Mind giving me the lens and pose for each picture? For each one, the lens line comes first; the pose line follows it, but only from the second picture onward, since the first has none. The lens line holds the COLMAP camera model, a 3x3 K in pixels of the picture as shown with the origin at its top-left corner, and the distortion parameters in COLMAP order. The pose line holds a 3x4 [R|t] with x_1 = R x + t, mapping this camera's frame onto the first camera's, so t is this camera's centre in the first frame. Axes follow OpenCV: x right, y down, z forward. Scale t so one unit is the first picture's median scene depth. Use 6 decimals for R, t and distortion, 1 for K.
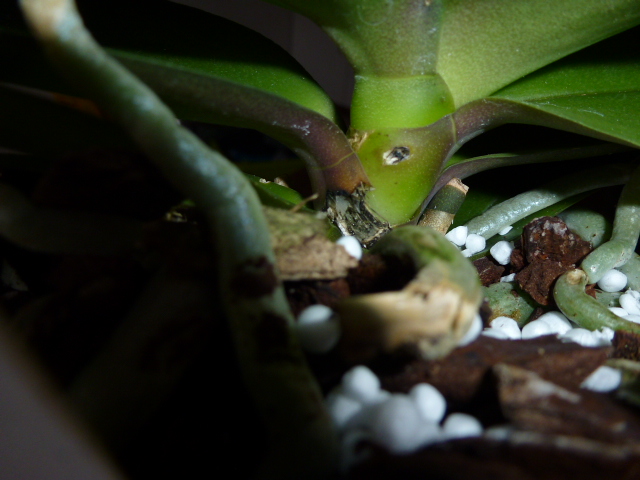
lens RADIAL K [[475.5, 0, 320.0], [0, 475.5, 240.0], [0, 0, 1]] dist [-0.125877, -0.000339]
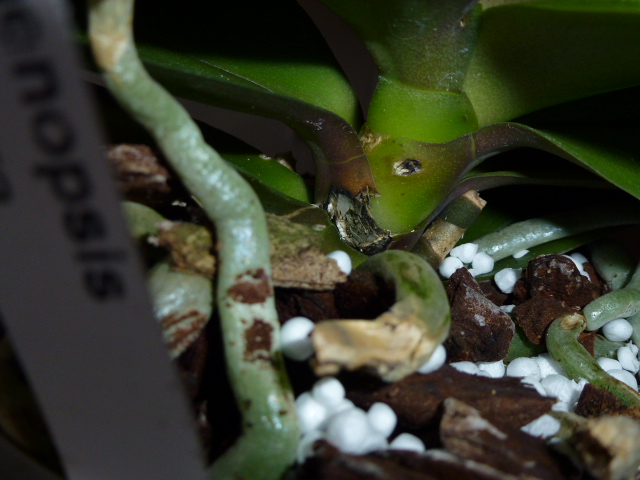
lens RADIAL K [[670.1, 0, 320.0], [0, 670.1, 240.0], [0, 0, 1]] dist [0.152208, -1.013815]
pose [[0.988158, 0.153050, 0.010913, -0.006617], [-0.153420, 0.984442, 0.085650, -0.131458], [0.002365, -0.086310, 0.996266, -0.401956]]
